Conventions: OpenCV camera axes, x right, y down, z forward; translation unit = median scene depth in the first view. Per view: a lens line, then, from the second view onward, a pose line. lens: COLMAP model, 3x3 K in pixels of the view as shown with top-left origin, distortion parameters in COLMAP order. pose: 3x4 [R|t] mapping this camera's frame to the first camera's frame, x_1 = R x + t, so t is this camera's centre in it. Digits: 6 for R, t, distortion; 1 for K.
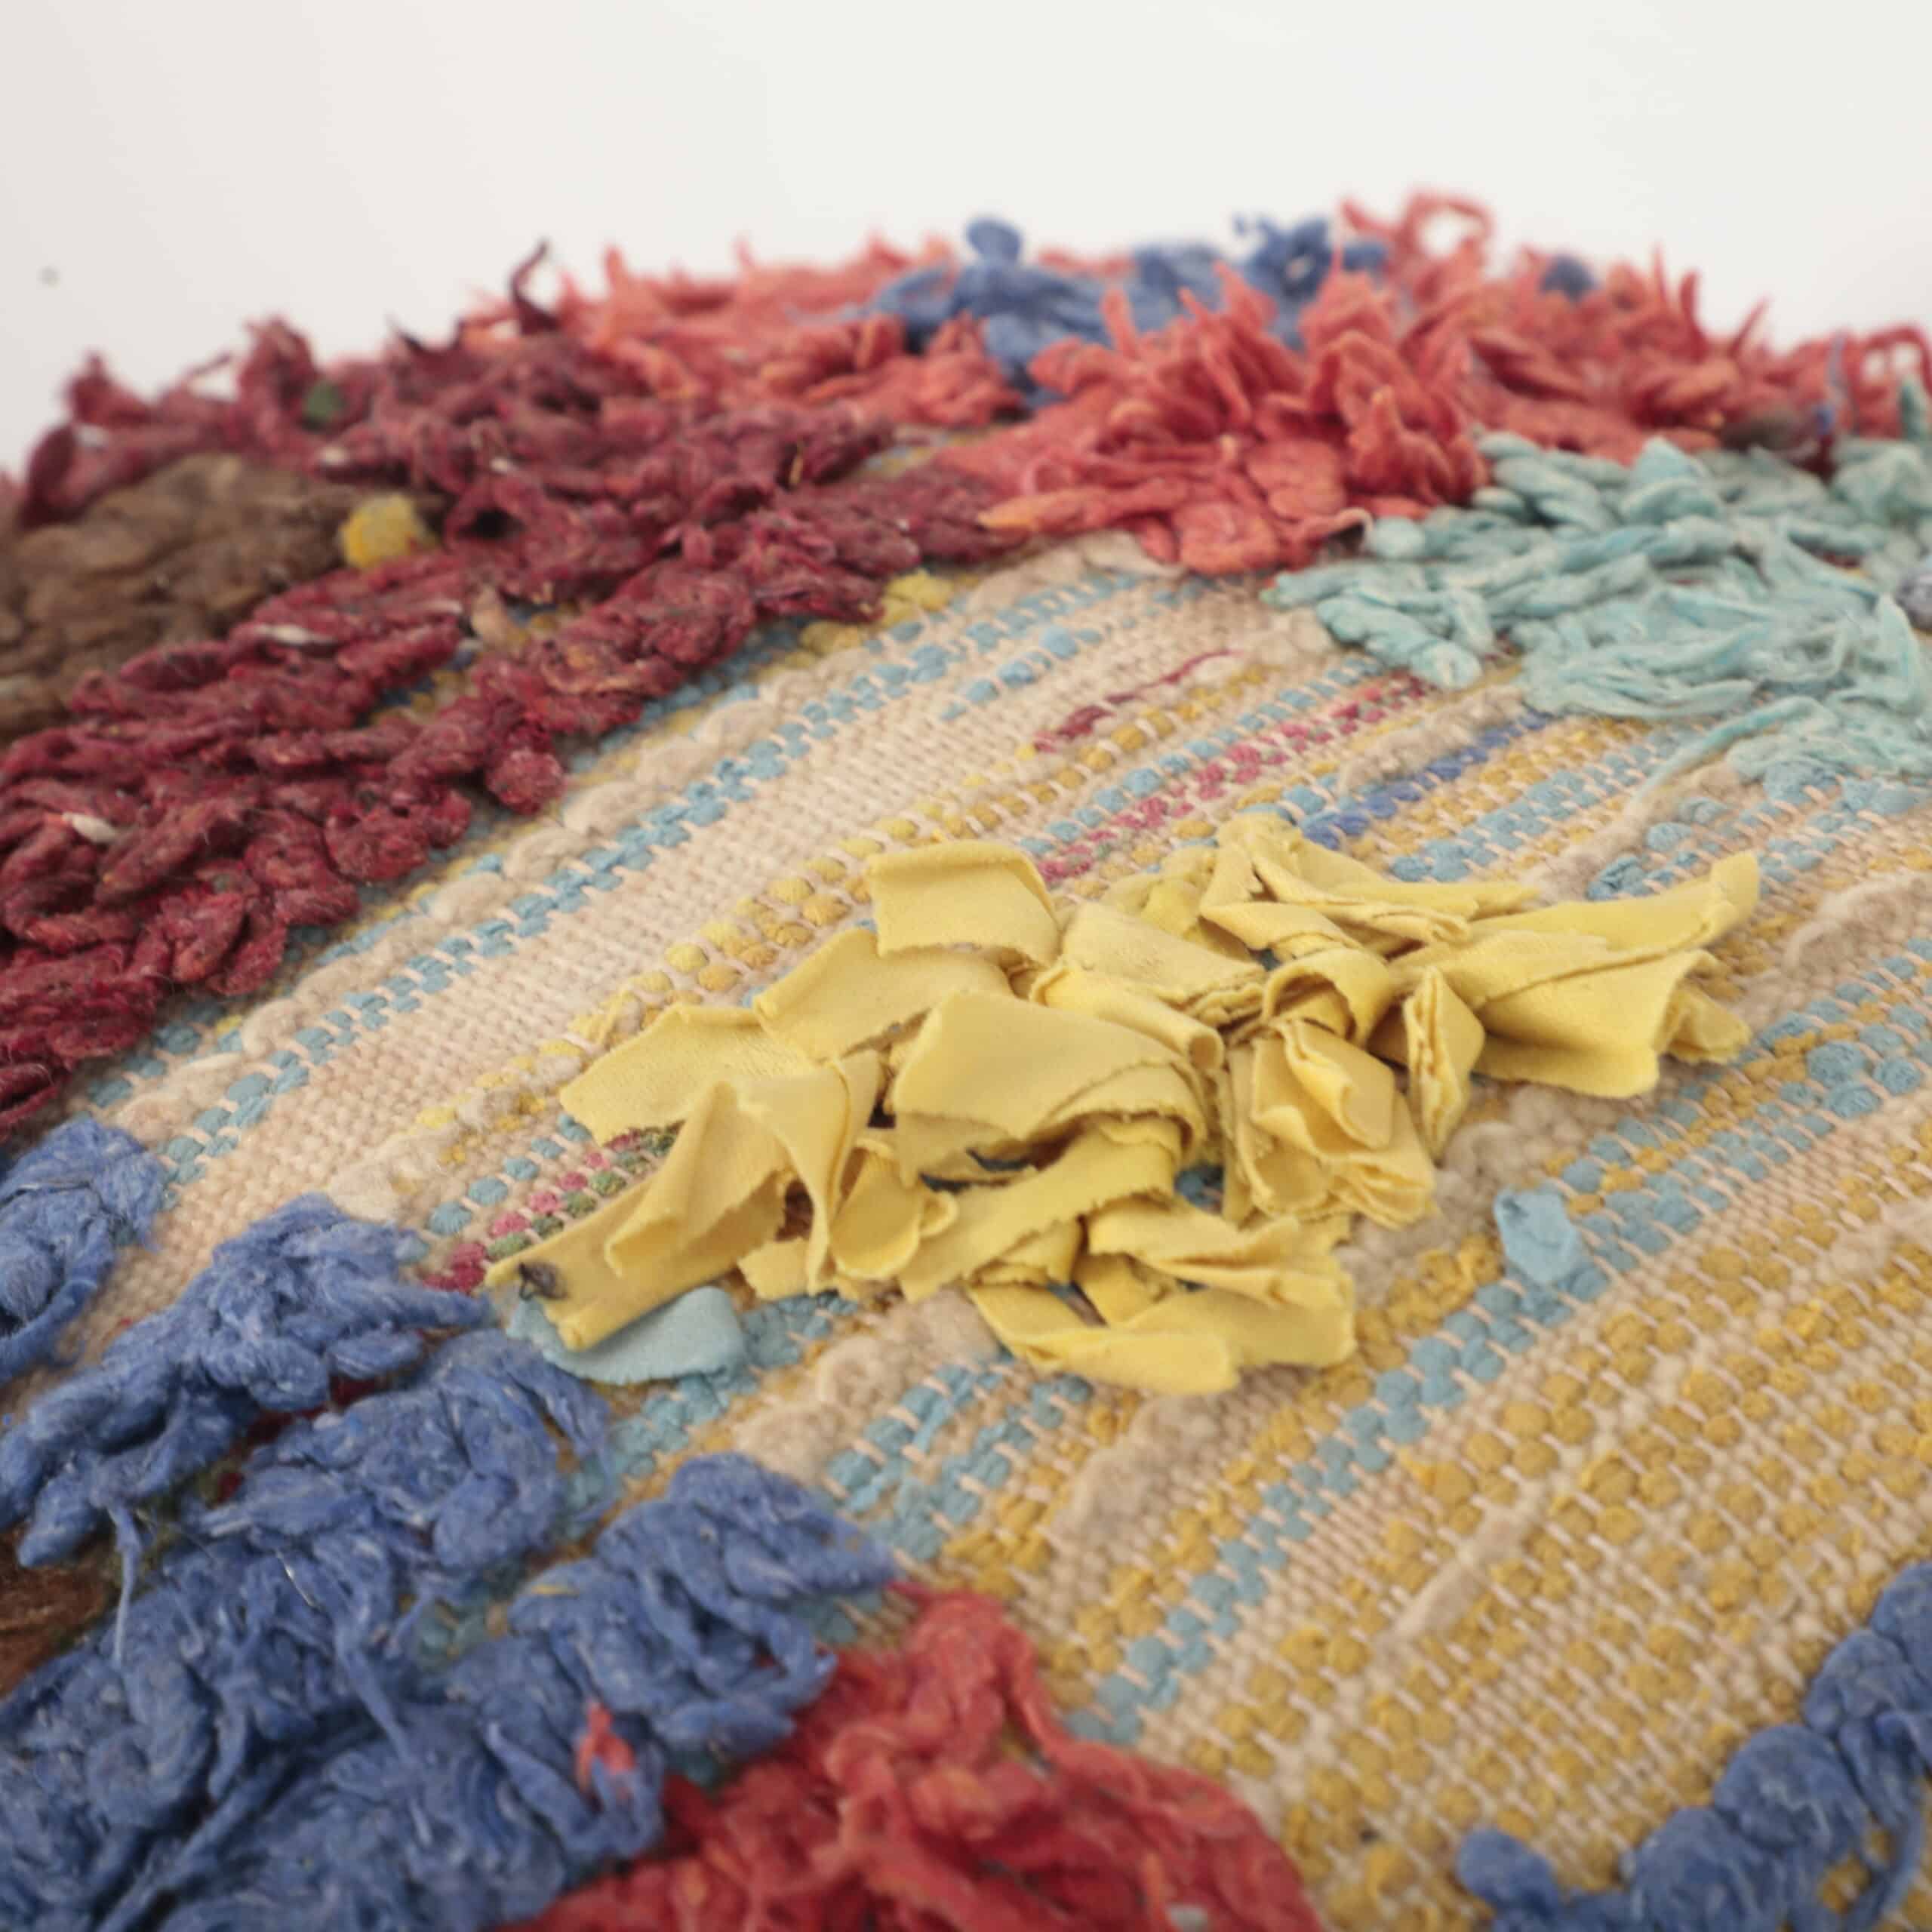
lens RADIAL K [[6642.0, 0, 966.0], [0, 6642.0, 966.0], [0, 0, 1]] dist [0.241401, -0.466775]
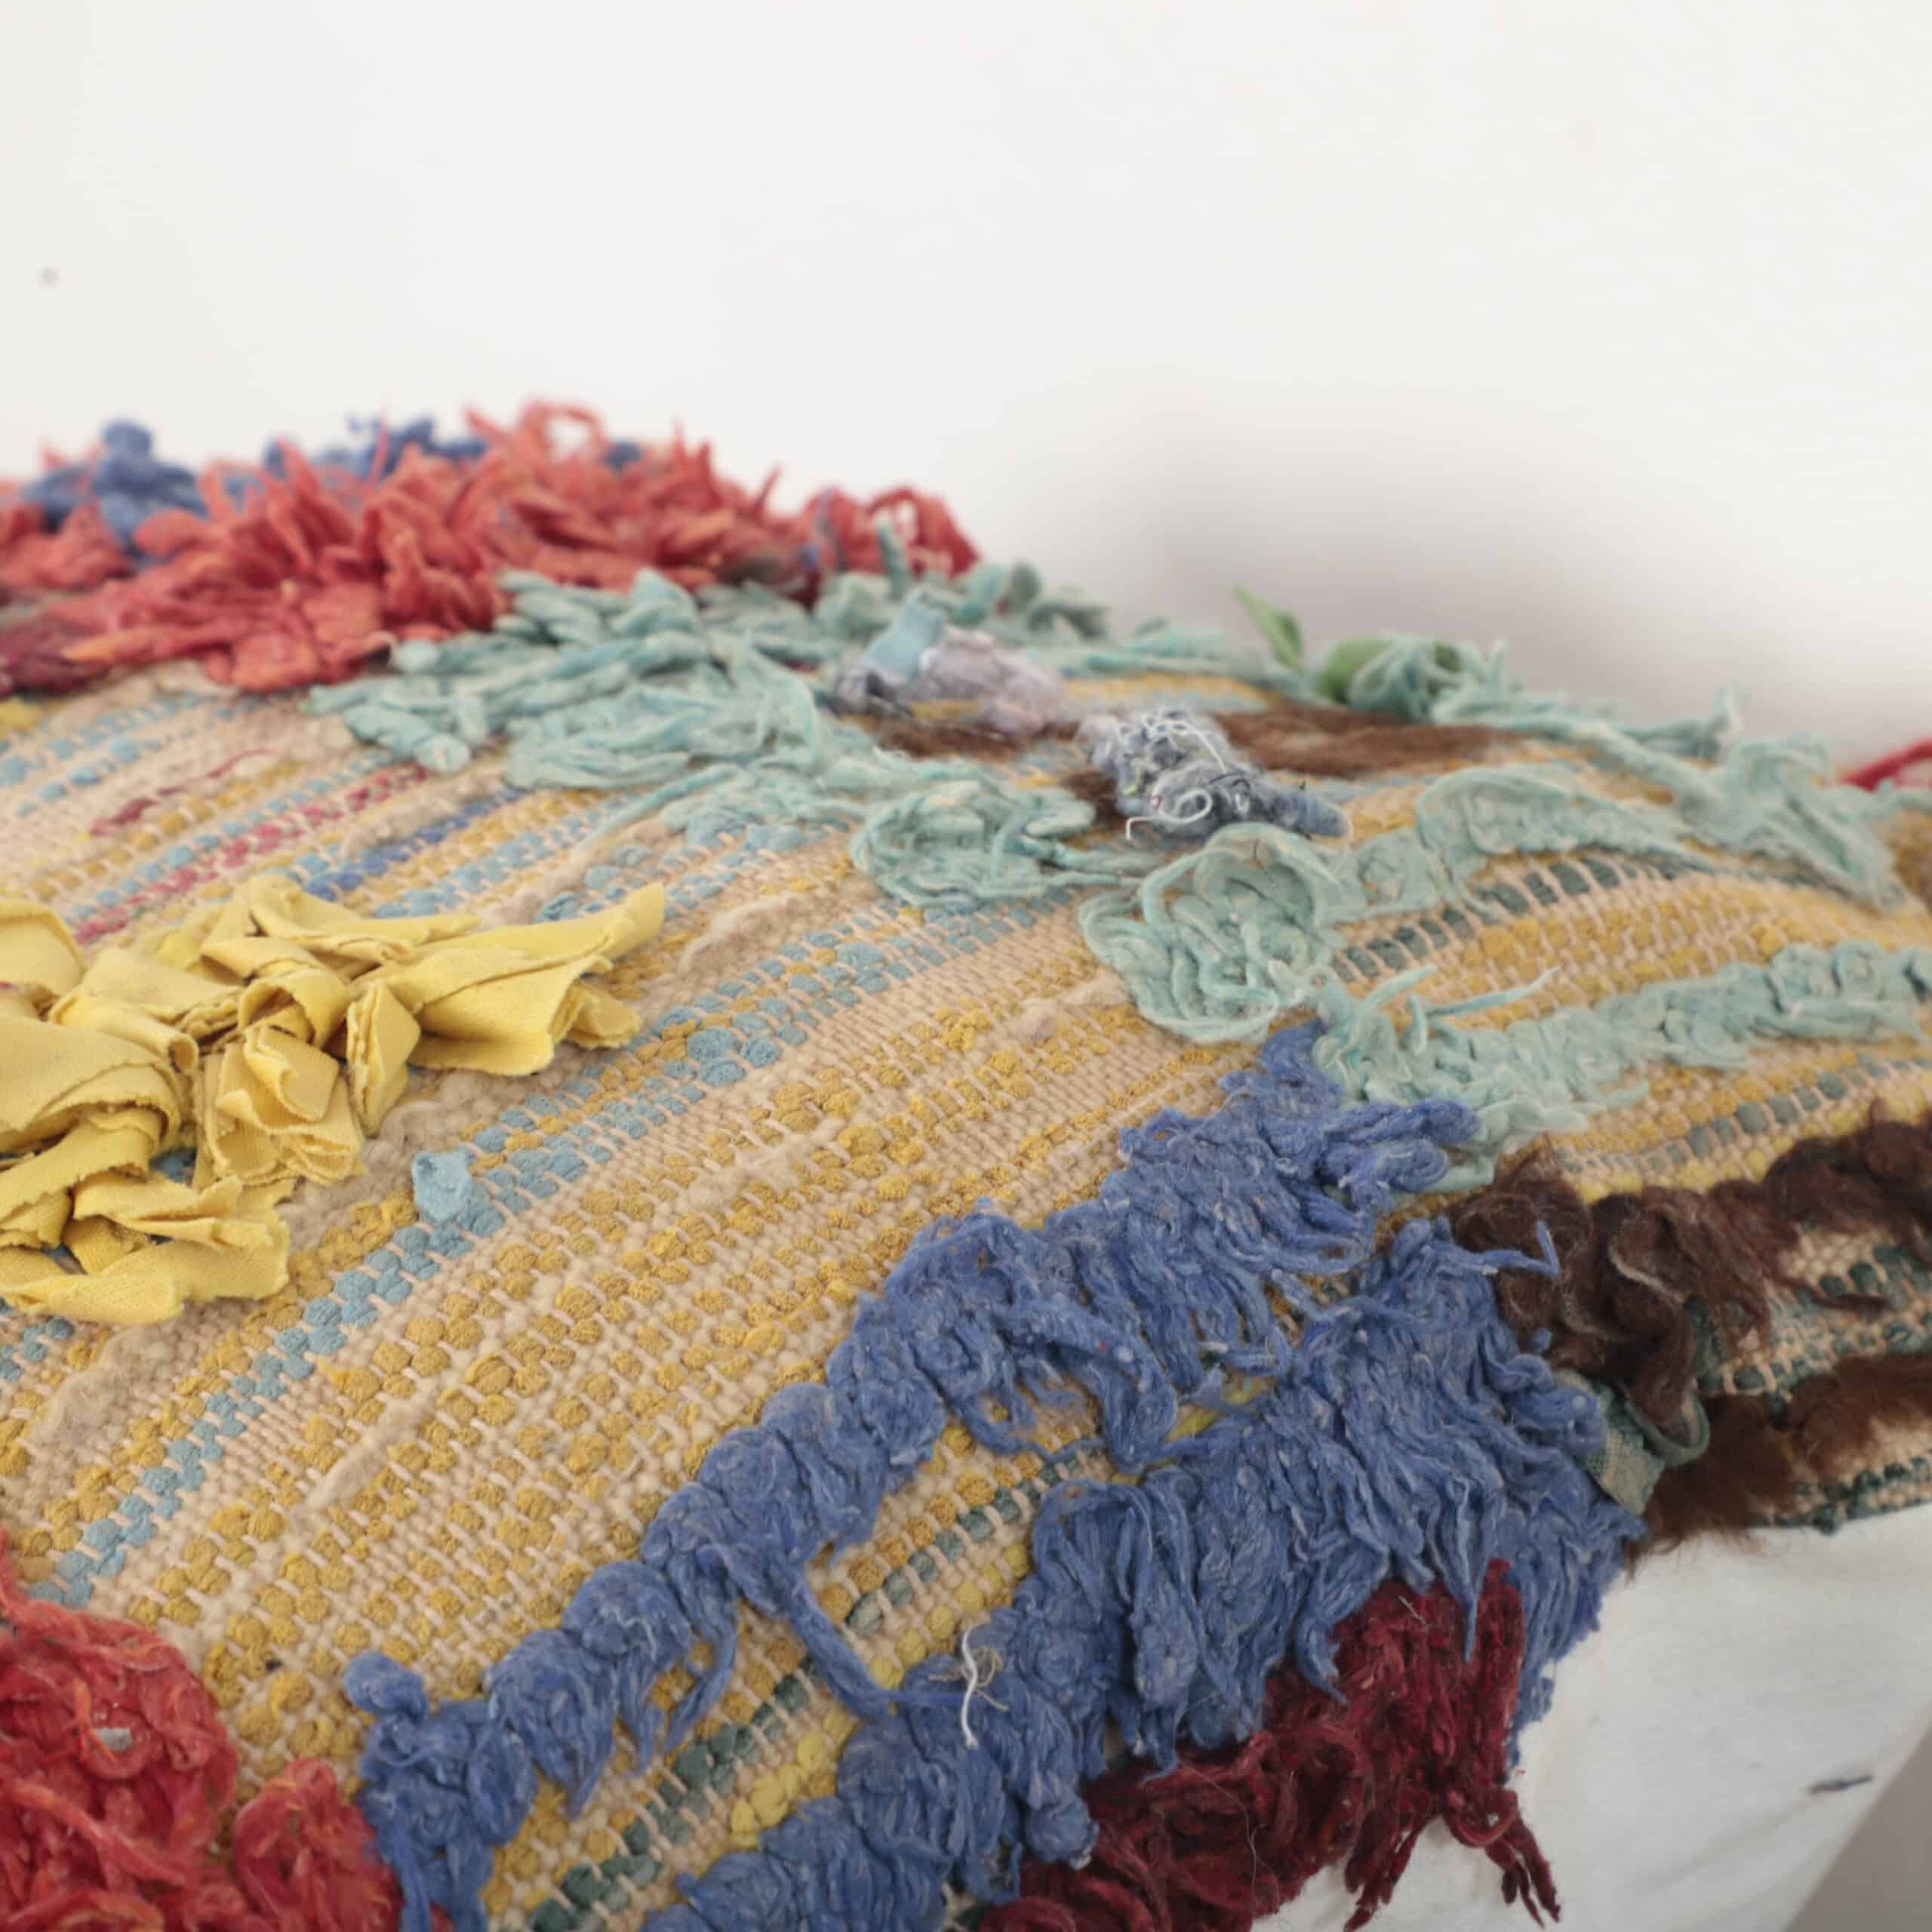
lens RADIAL K [[6415.3, 0, 966.0], [0, 6415.3, 966.0], [0, 0, 1]] dist [0.262016, 0.667776]
pose [[0.998196, -0.038061, 0.046443, 0.124297], [0.040605, 0.997653, -0.055126, 0.067113], [-0.044236, 0.056912, 0.997399, -0.164832]]
